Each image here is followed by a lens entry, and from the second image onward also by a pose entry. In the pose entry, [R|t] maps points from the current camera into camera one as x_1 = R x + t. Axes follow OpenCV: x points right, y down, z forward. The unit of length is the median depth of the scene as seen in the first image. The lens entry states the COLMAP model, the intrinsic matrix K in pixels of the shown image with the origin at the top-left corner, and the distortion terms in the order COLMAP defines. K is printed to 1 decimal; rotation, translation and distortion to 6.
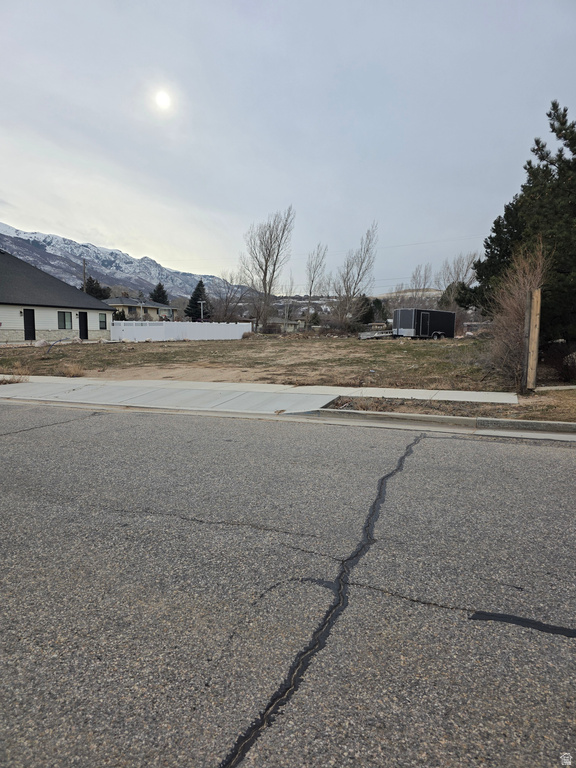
lens RADIAL K [[506.4, 0, 283.4], [0, 506.4, 384.1], [0, 0, 1]] dist [0.028528, -0.008494]
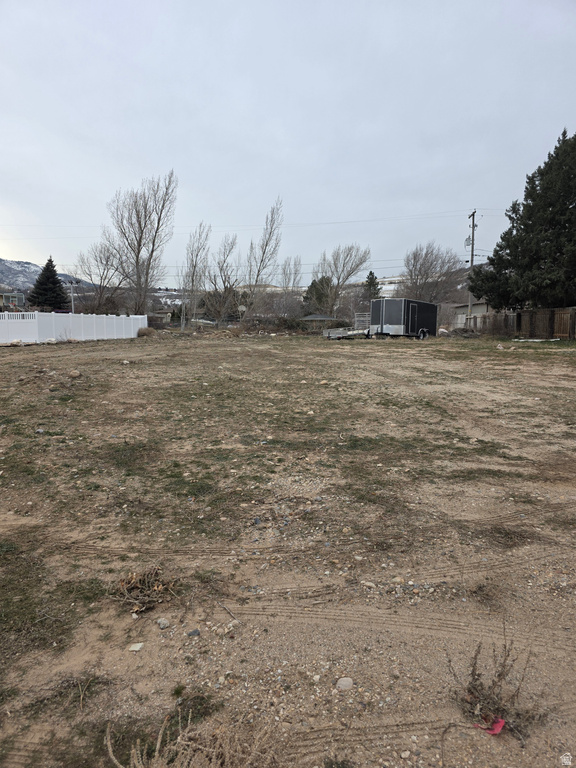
lens RADIAL K [[506.4, 0, 290.7], [0, 506.4, 382.4], [0, 0, 1]] dist [0.028528, -0.008494]
pose [[0.945224, -0.034086, 0.324637, -0.082145], [0.031568, 0.999417, 0.013021, -0.019616], [-0.324891, -0.002059, 0.945749, 0.171865]]
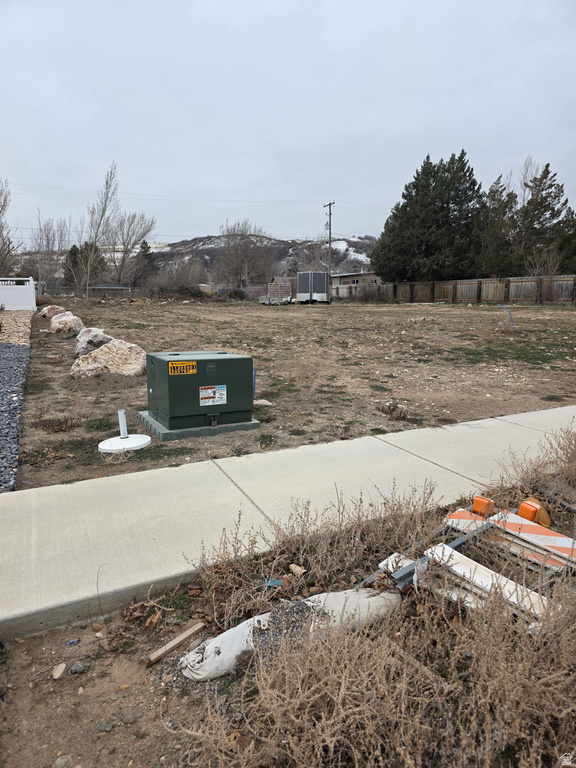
lens RADIAL K [[506.4, 0, 288.3], [0, 506.4, 387.0], [0, 0, 1]] dist [0.028528, -0.008494]
pose [[0.647225, -0.134816, 0.750283, -0.283831], [0.080755, 0.990825, 0.108376, -0.022320], [-0.758009, -0.009554, 0.652174, 0.220251]]
